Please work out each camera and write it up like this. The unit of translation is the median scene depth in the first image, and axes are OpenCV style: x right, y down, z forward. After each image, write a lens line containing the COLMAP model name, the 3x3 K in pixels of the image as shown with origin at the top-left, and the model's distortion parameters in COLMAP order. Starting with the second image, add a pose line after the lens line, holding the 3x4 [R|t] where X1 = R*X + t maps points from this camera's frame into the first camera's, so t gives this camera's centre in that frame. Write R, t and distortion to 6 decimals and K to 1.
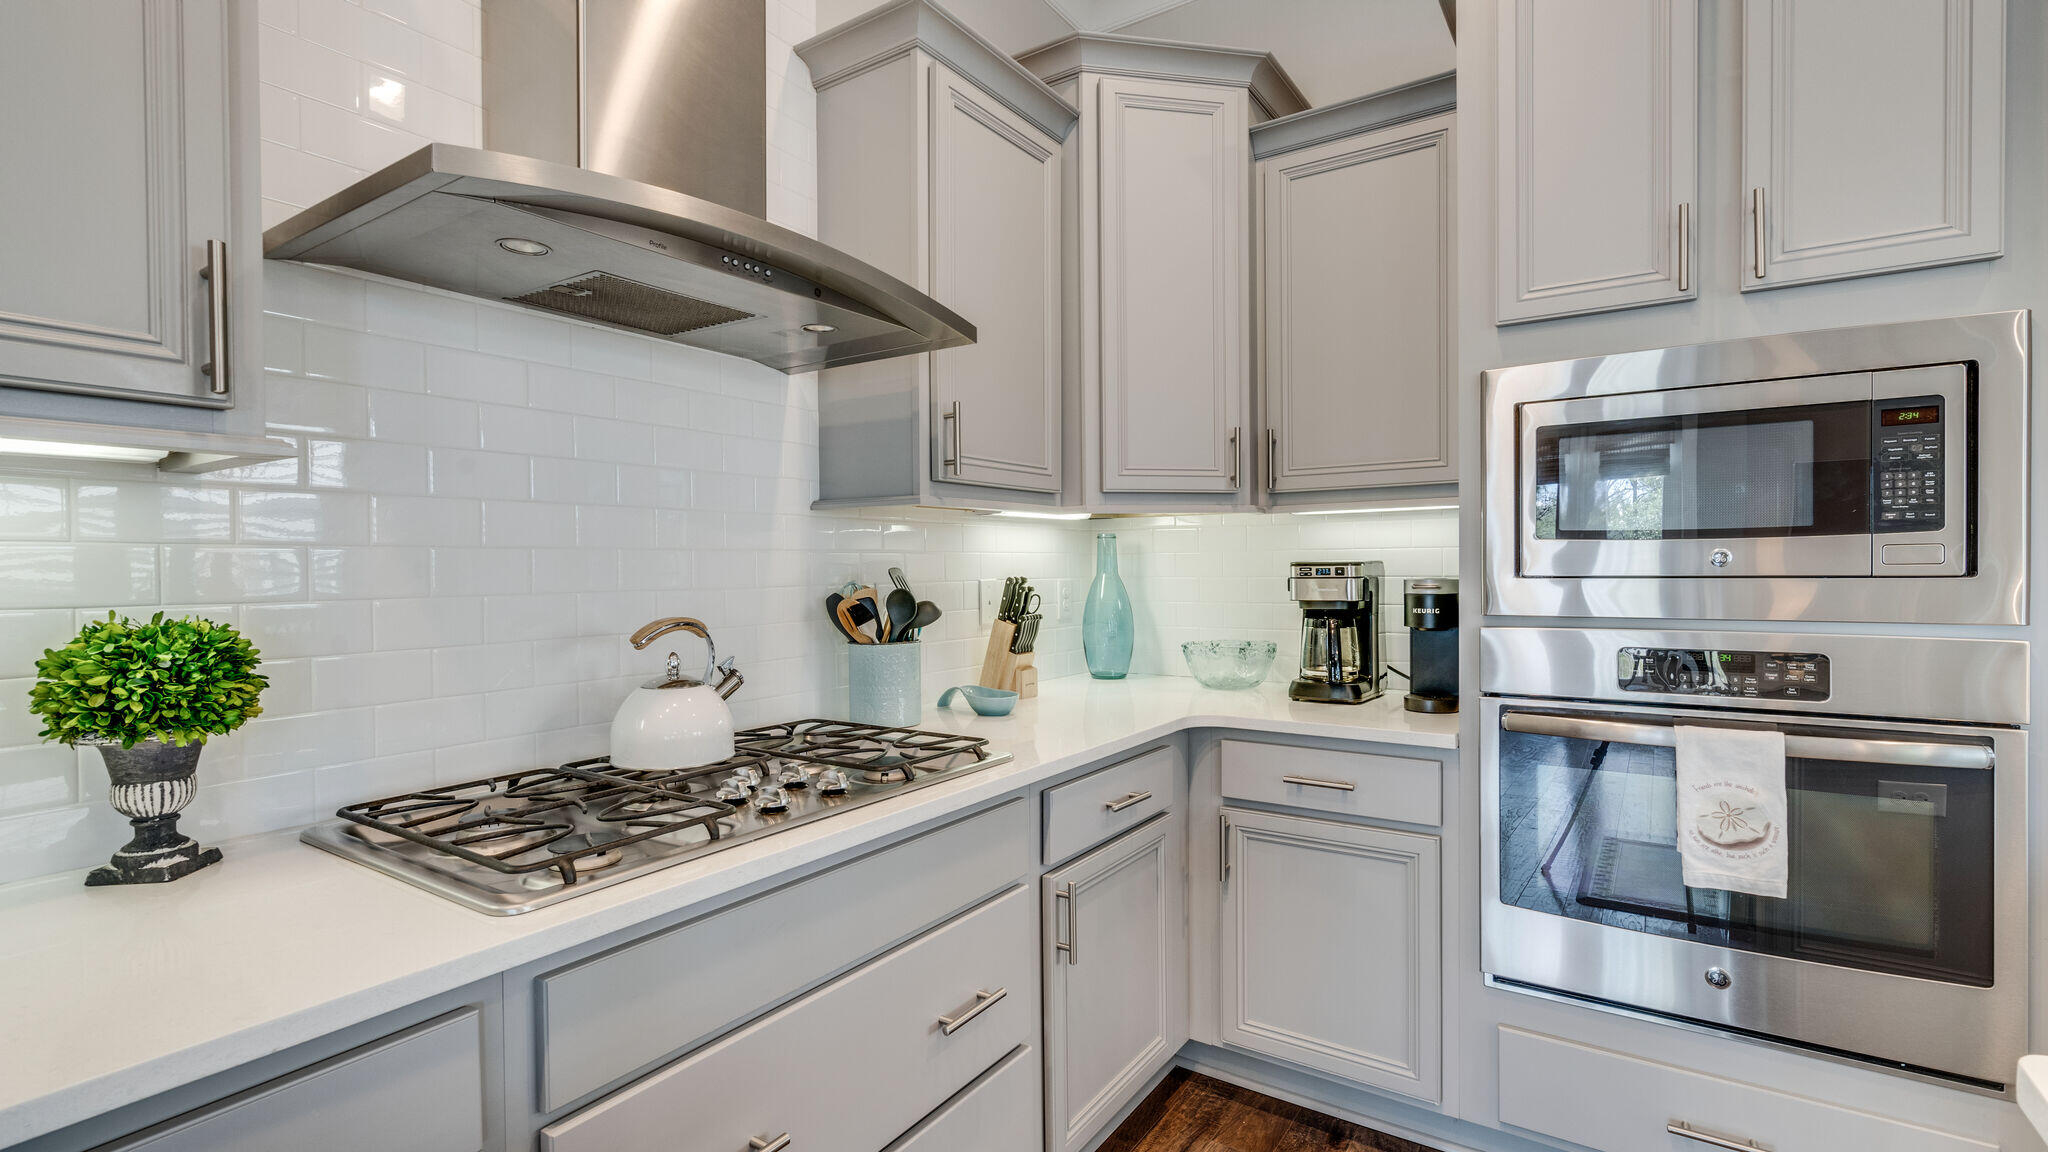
lens RADIAL K [[931.4, 0, 1021.8], [0, 931.4, 577.5], [0, 0, 1]] dist [-0.003795, 0.000200]
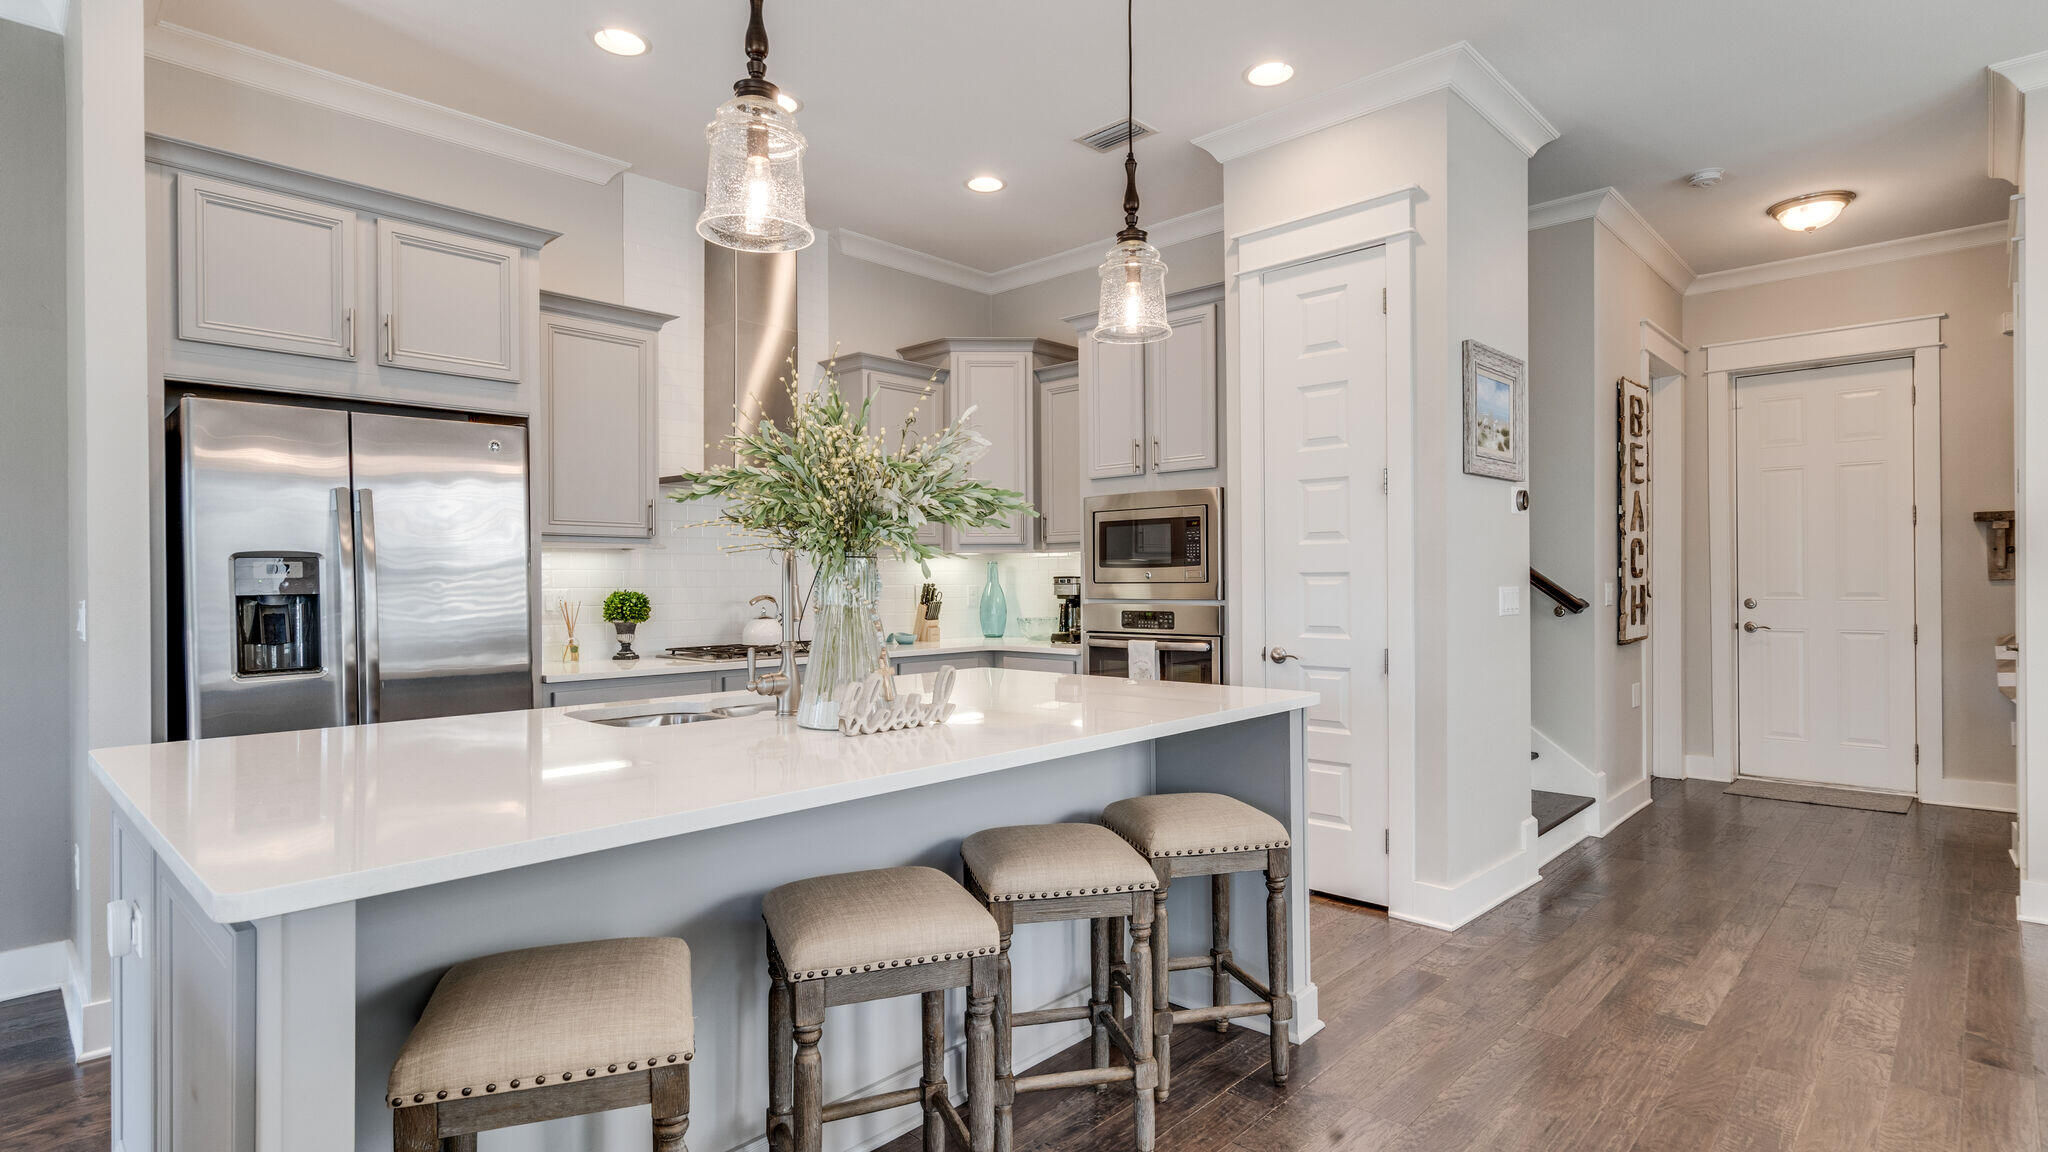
lens RADIAL K [[1015.5, 0, 1024.0], [0, 1015.5, 576.0], [0, 0, 1]] dist [-0.005914, -0.000177]
pose [[0.987054, 0.002821, -0.160361, 0.679211], [-0.005404, 0.999863, -0.015670, 0.020988], [0.160295, 0.016333, 0.986934, -1.448139]]
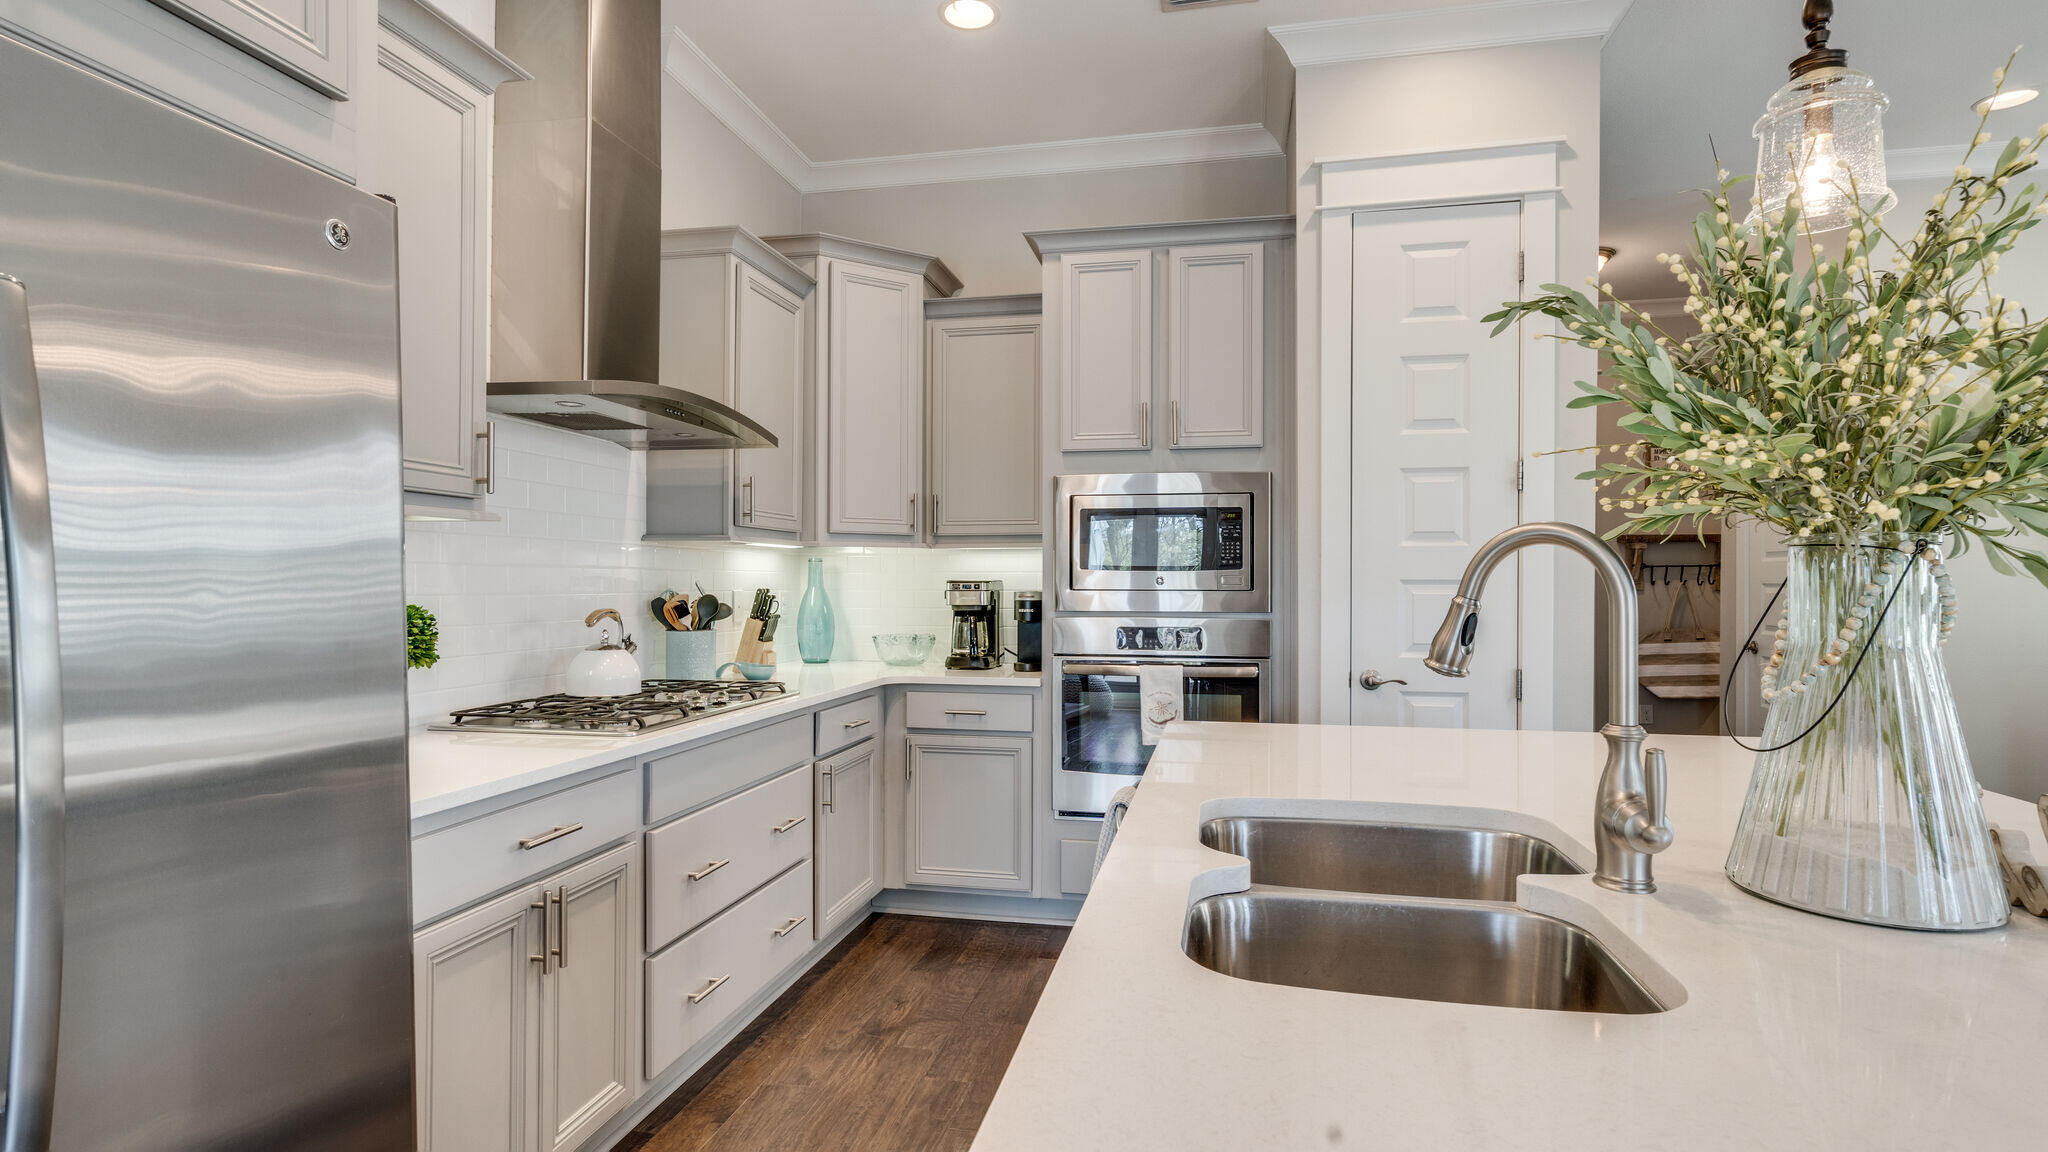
lens RADIAL K [[1015.5, 0, 1024.0], [0, 1015.5, 576.0], [0, 0, 1]] dist [-0.005914, -0.000177]
pose [[0.924016, 0.014110, 0.382093, -0.276602], [-0.006325, 0.999746, -0.021623, 0.013768], [-0.382301, 0.017563, 0.923871, -0.709015]]
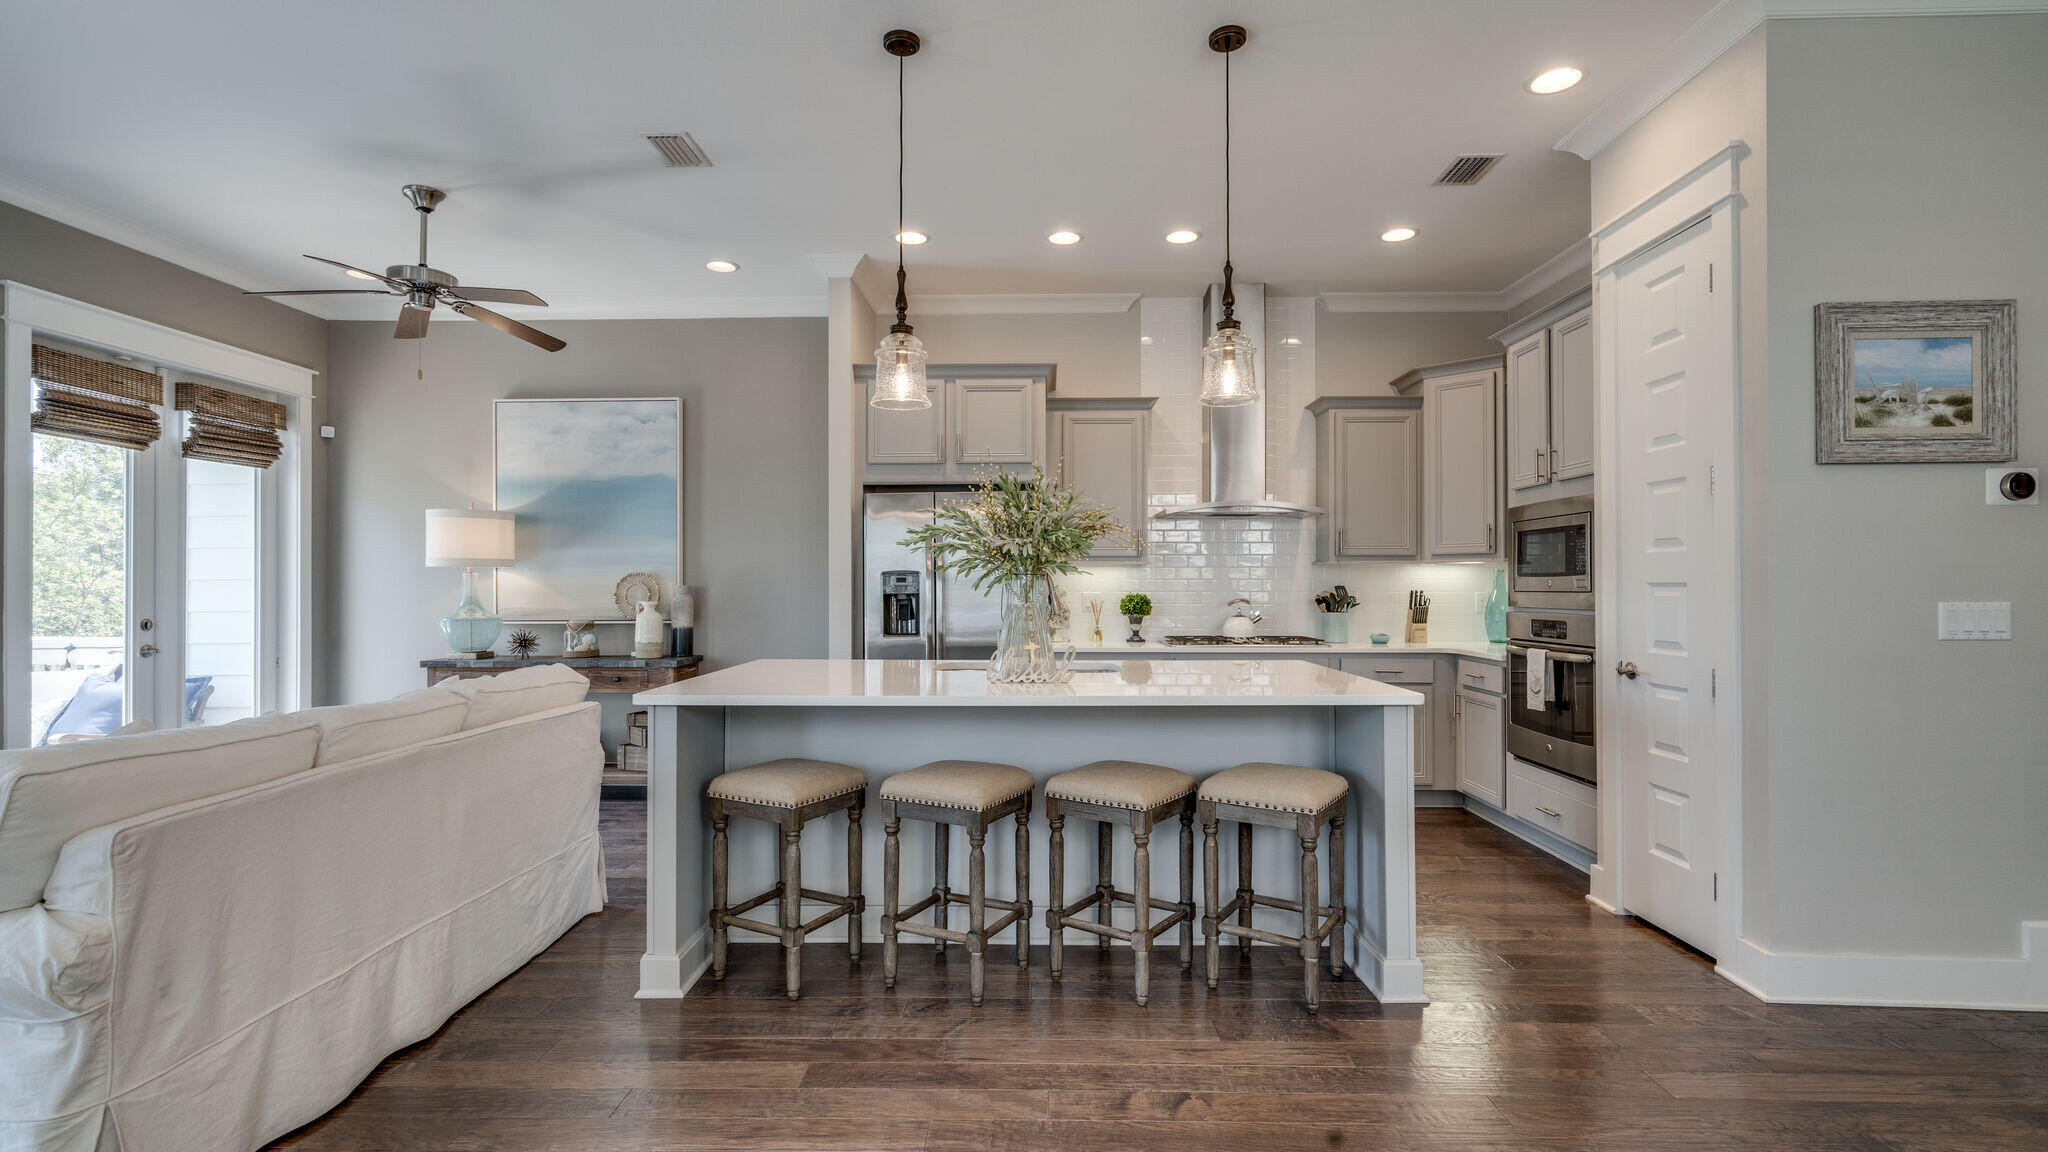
lens RADIAL K [[931.4, 0, 1021.8], [0, 931.4, 577.5], [0, 0, 1]] dist [-0.003795, 0.000200]
pose [[0.540776, 0.001623, -0.841165, 1.676057], [-0.014966, 0.999858, -0.007692, 0.000873], [0.841033, 0.016748, 0.540724, -1.278338]]
